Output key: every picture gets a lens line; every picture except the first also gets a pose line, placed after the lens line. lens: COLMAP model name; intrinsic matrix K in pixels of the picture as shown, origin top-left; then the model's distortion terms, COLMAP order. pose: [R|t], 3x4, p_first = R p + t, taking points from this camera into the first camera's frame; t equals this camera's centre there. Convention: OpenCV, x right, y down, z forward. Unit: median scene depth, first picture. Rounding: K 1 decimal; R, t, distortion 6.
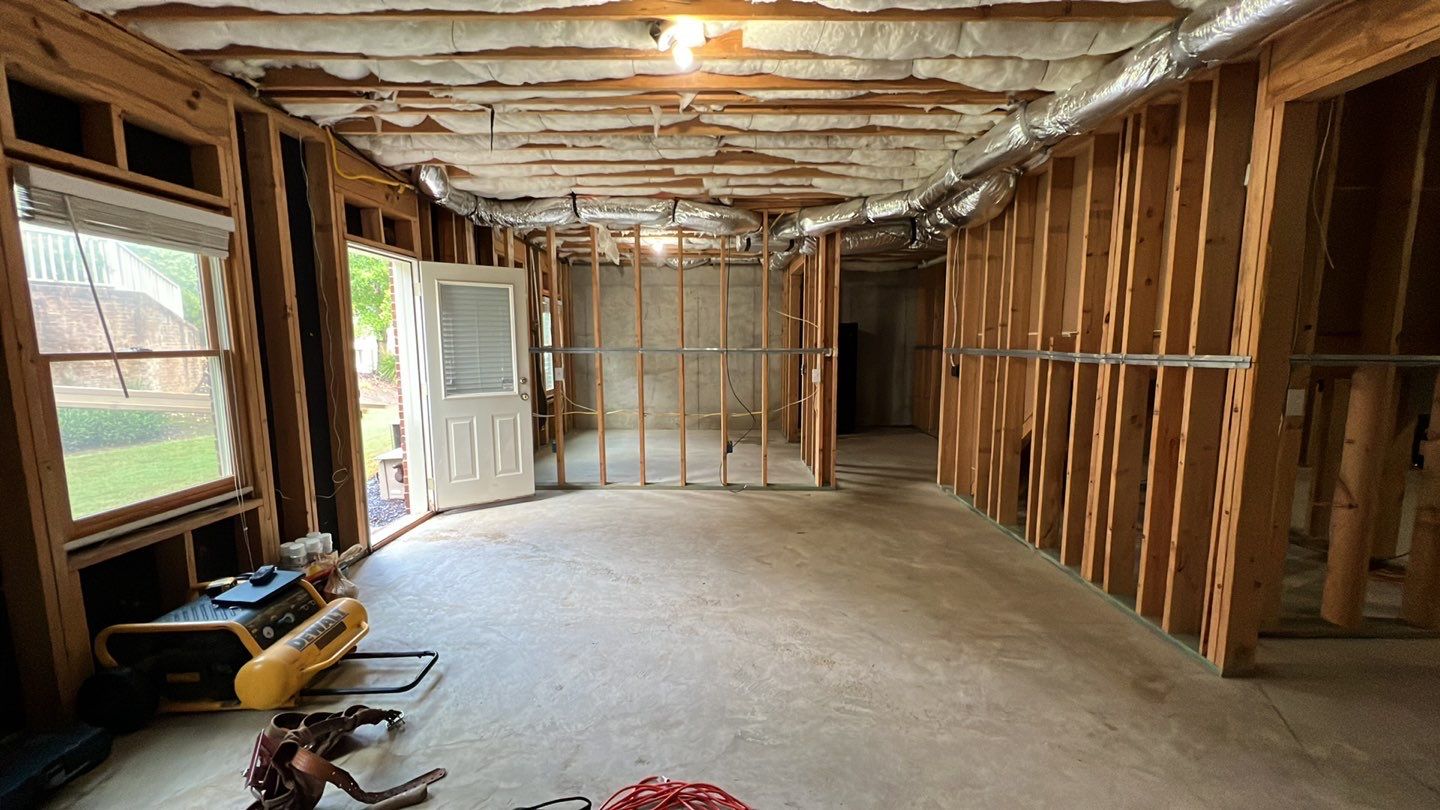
lens RADIAL K [[549.3, 0, 720.0], [0, 549.3, 405.0], [0, 0, 1]] dist [-0.000952, 0.000347]
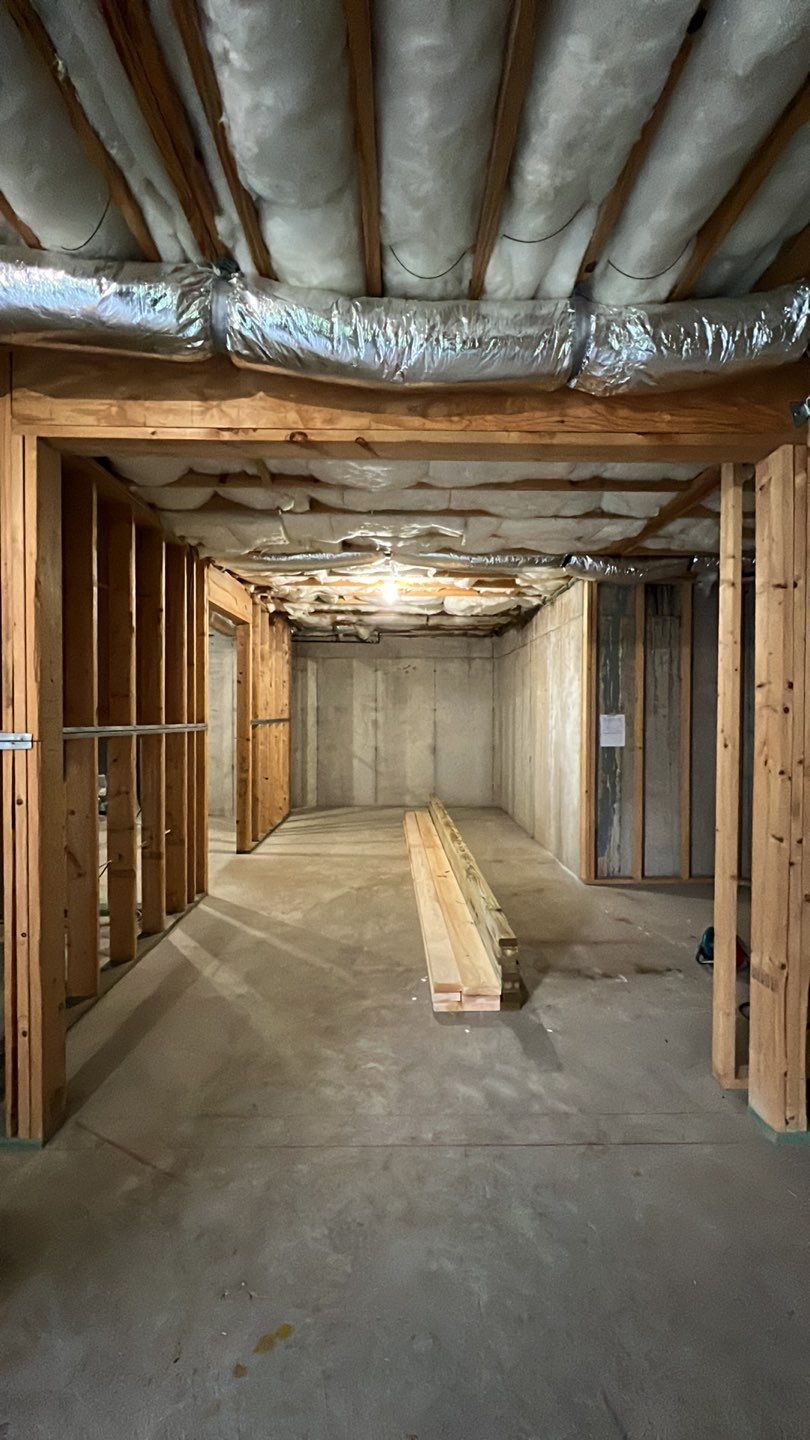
lens RADIAL K [[549.3, 0, 405.0], [0, 549.3, 720.0], [0, 0, 1]] dist [-0.000952, 0.000347]
pose [[-0.019796, -0.012624, 0.999724, 0.094690], [0.112391, 0.993554, 0.014771, -0.037118], [-0.993467, 0.112652, -0.018250, 0.295274]]
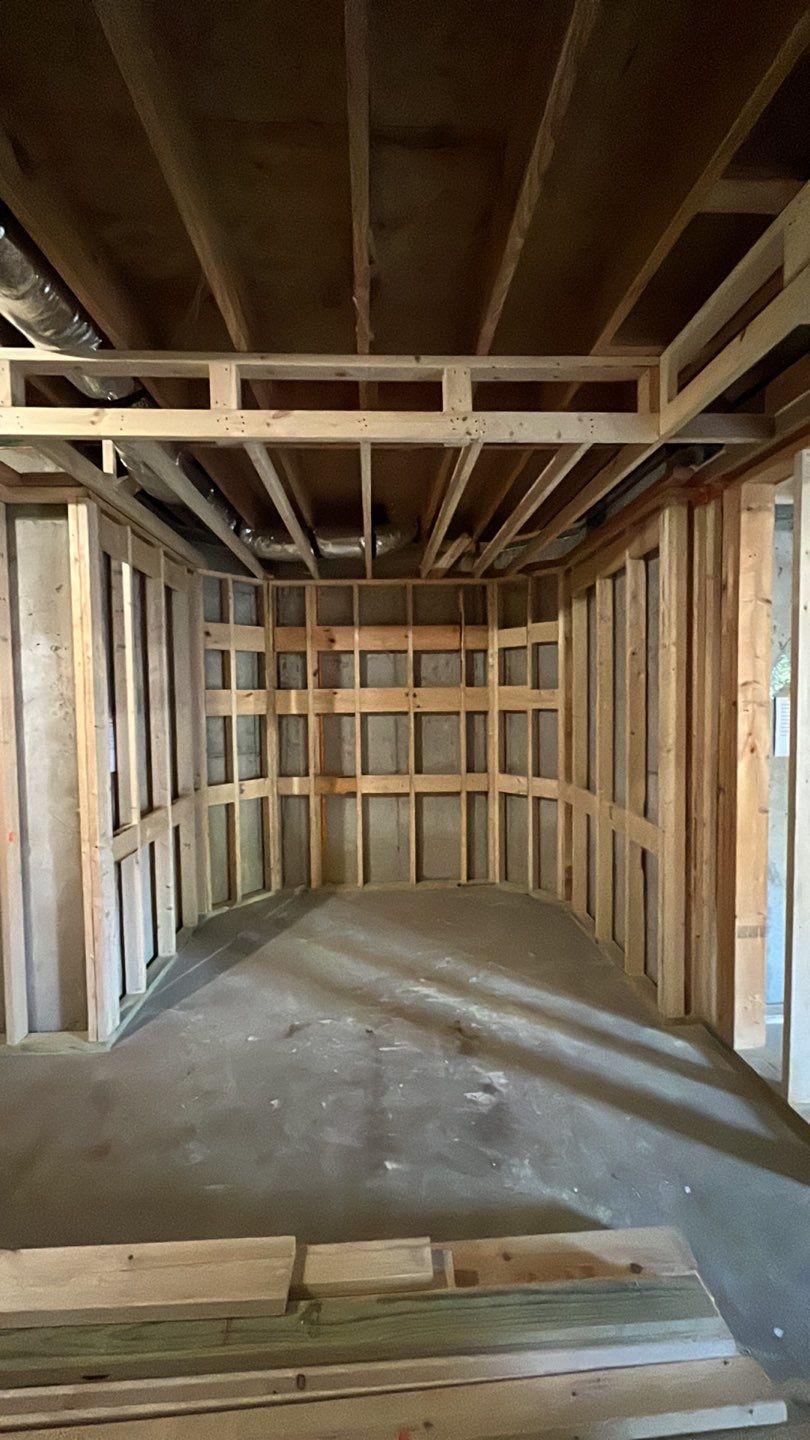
lens RADIAL K [[549.3, 0, 405.0], [0, 549.3, 720.0], [0, 0, 1]] dist [-0.000952, 0.000347]
pose [[-0.998808, 0.020520, -0.044295, 1.043961], [0.013201, 0.987092, 0.159610, -0.080109], [0.046999, 0.158835, -0.986186, 0.528084]]
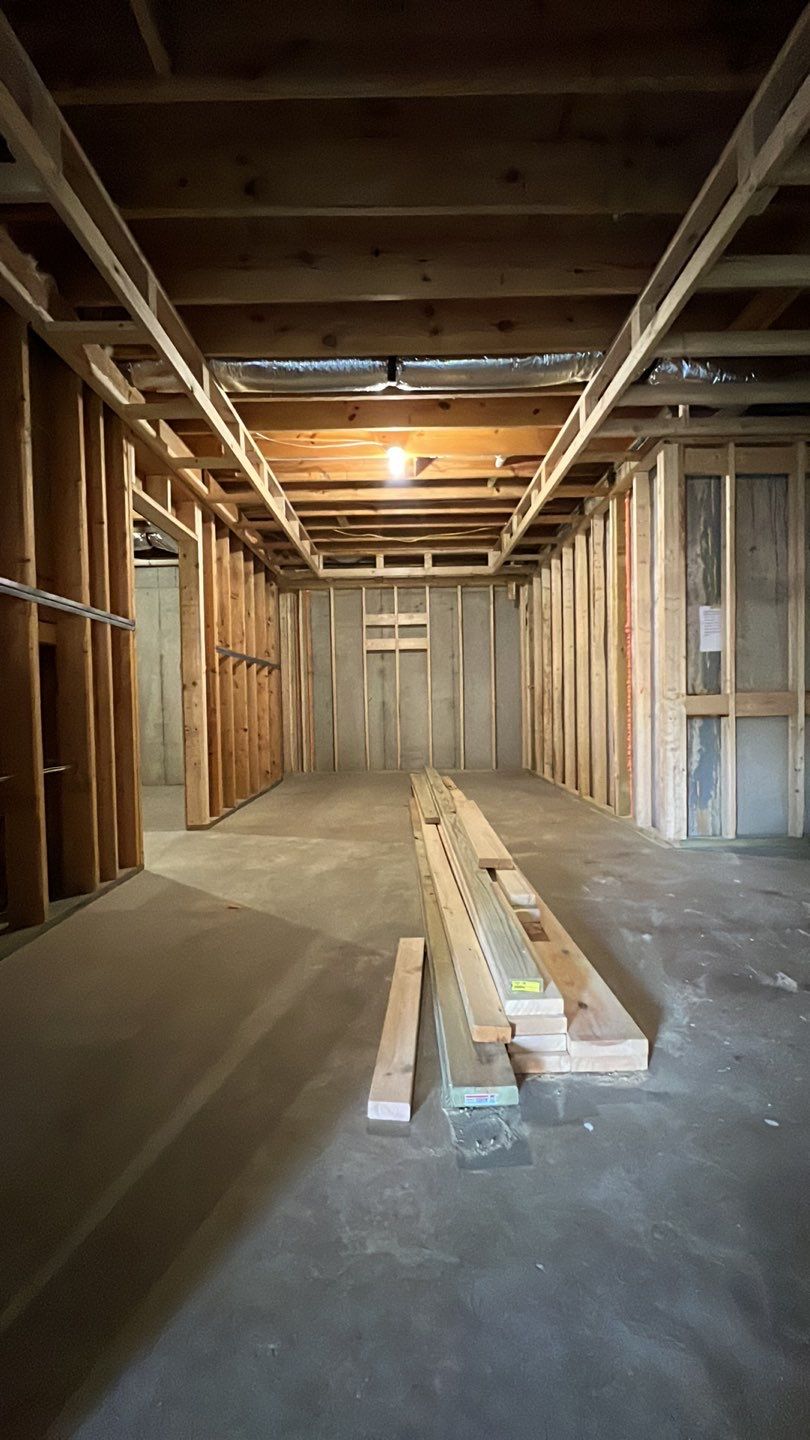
lens RADIAL K [[549.3, 0, 405.0], [0, 549.3, 720.0], [0, 0, 1]] dist [-0.000952, 0.000347]
pose [[-0.005538, -0.027474, 0.999607, 0.480833], [0.136844, 0.990198, 0.027973, 0.121351], [-0.990577, 0.136945, -0.001724, 0.322867]]
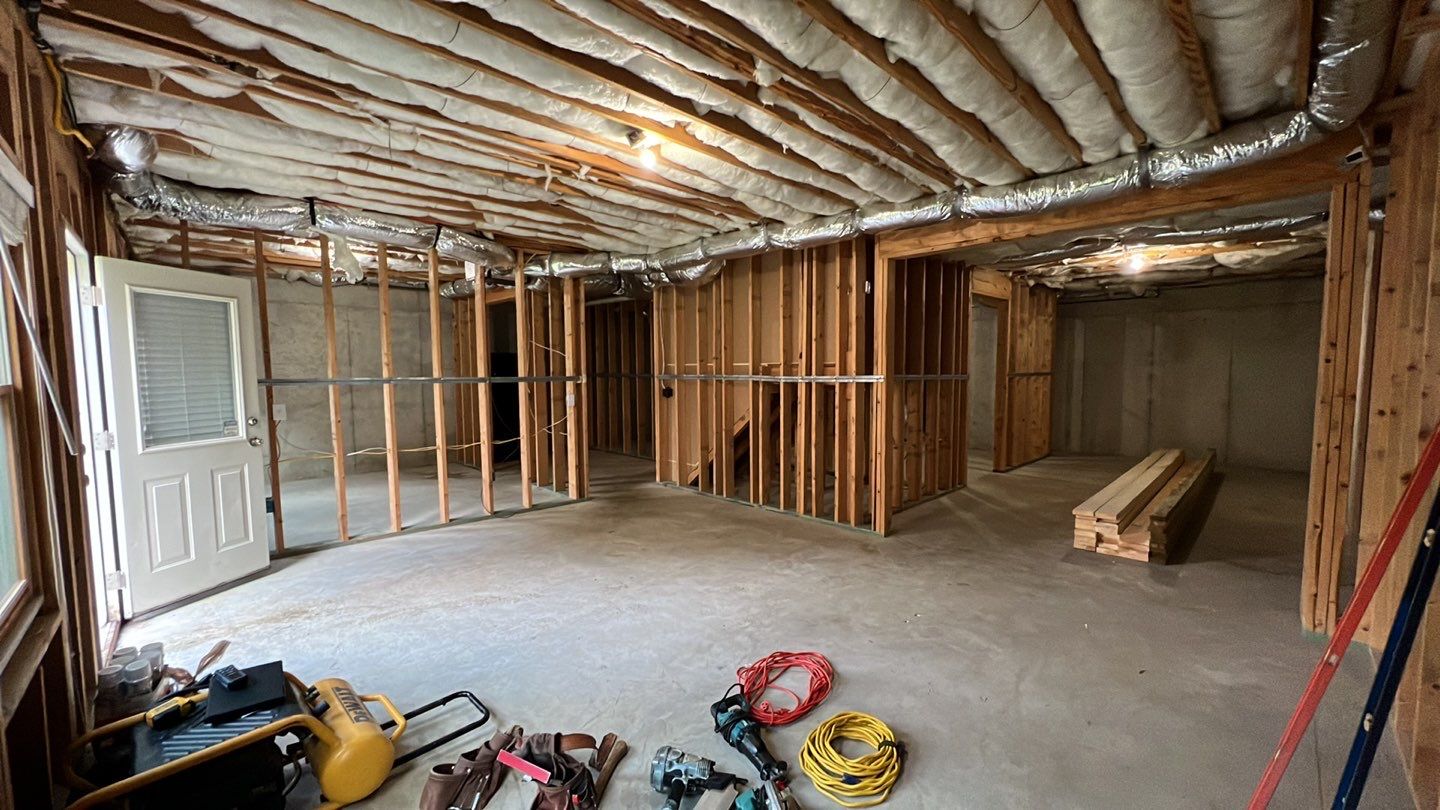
lens RADIAL K [[549.3, 0, 720.0], [0, 549.3, 405.0], [0, 0, 1]] dist [-0.000952, 0.000347]
pose [[0.713957, -0.048030, 0.698540, -0.583109], [0.085030, 0.996208, -0.018411, 0.003981], [-0.695007, 0.072542, 0.715334, -0.026368]]
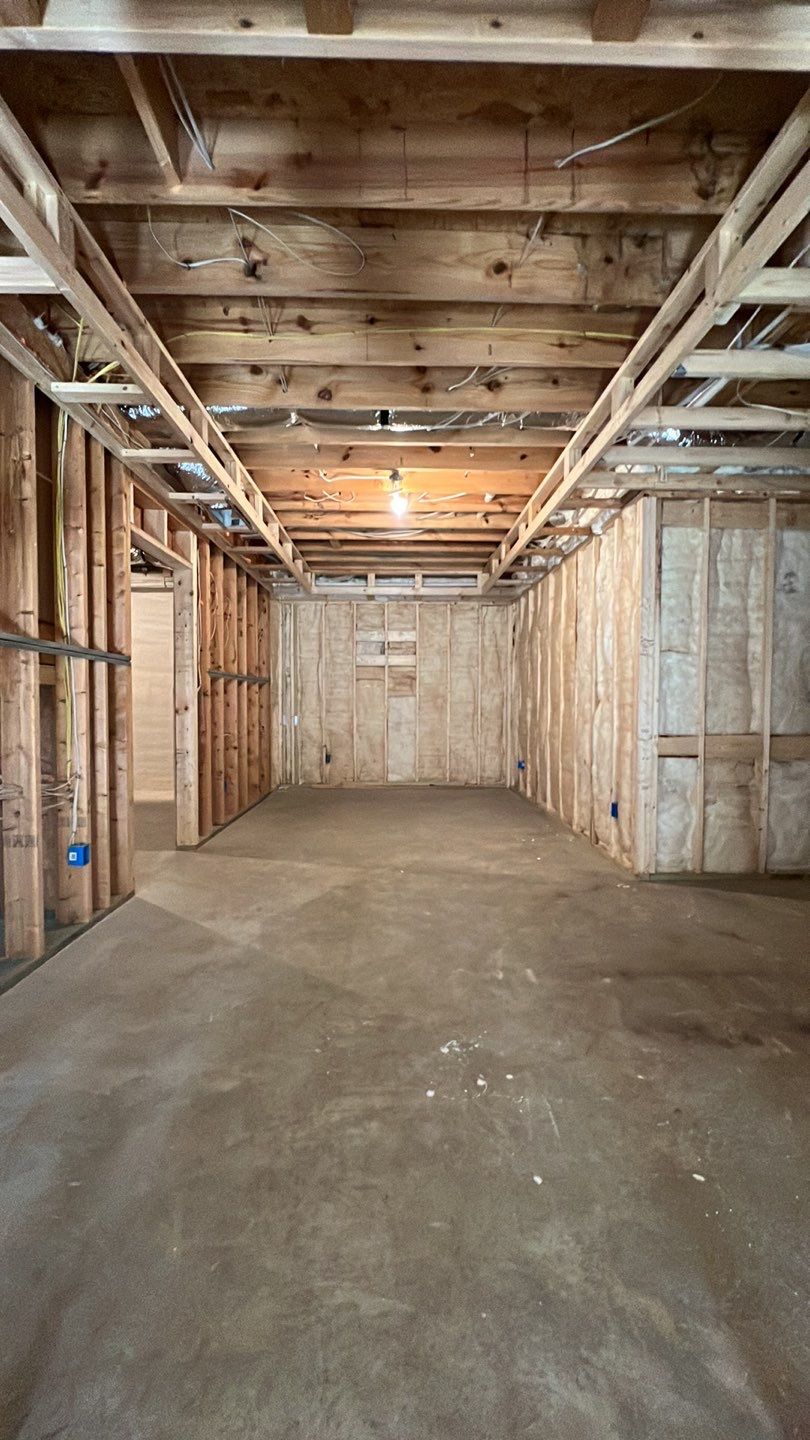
lens RADIAL K [[549.3, 0, 405.0], [0, 549.3, 720.0], [0, 0, 1]] dist [-0.000952, 0.000347]
pose [[-0.023642, -0.032760, 0.999184, 0.445983], [0.113450, 0.992919, 0.035239, 0.057357], [-0.993262, 0.114191, -0.019758, 0.307420]]
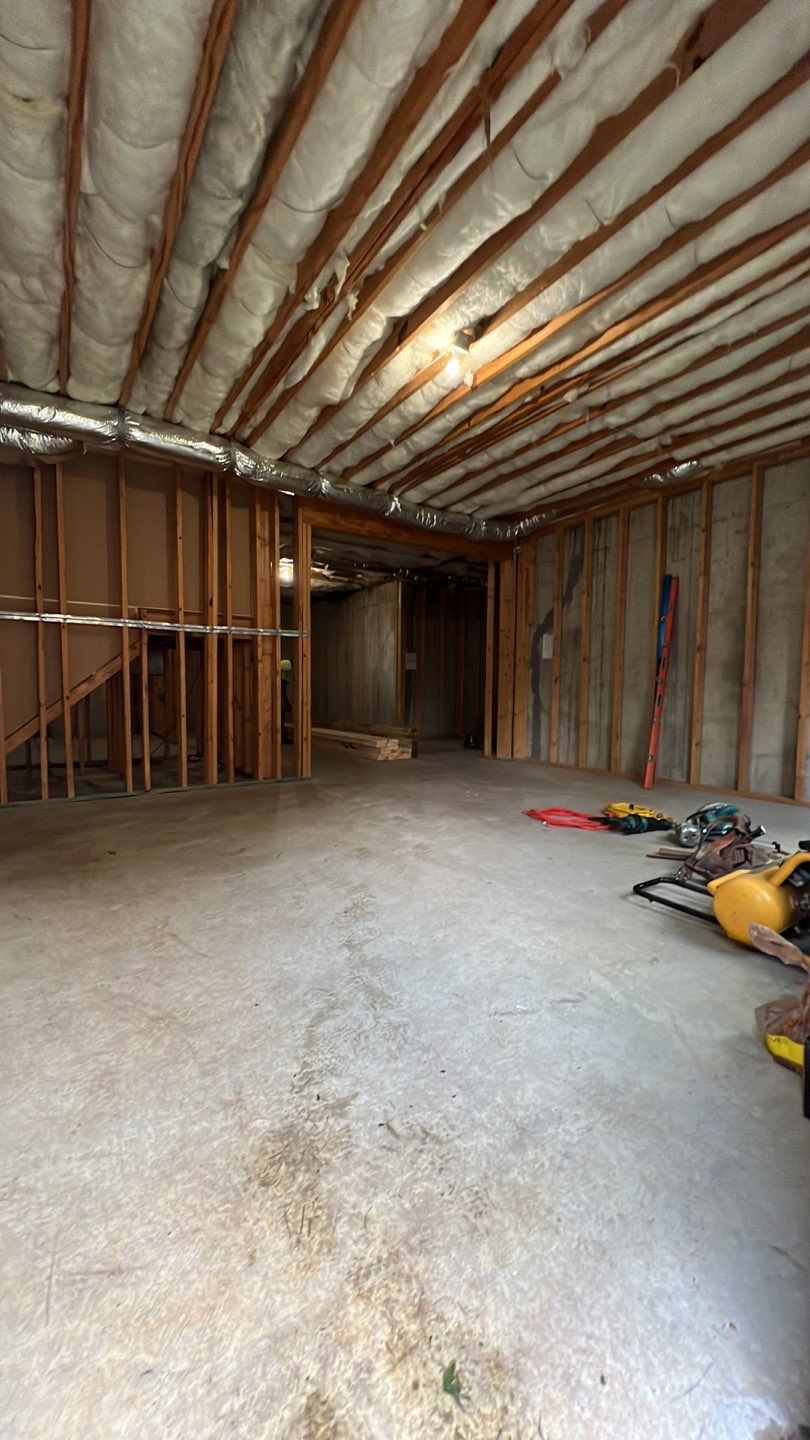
lens RADIAL K [[549.3, 0, 405.0], [0, 549.3, 720.0], [0, 0, 1]] dist [-0.000952, 0.000347]
pose [[-0.550056, -0.055585, 0.833276, -0.732374], [0.088681, 0.988253, 0.124462, 0.015678], [-0.830406, 0.142357, -0.538665, 1.228660]]
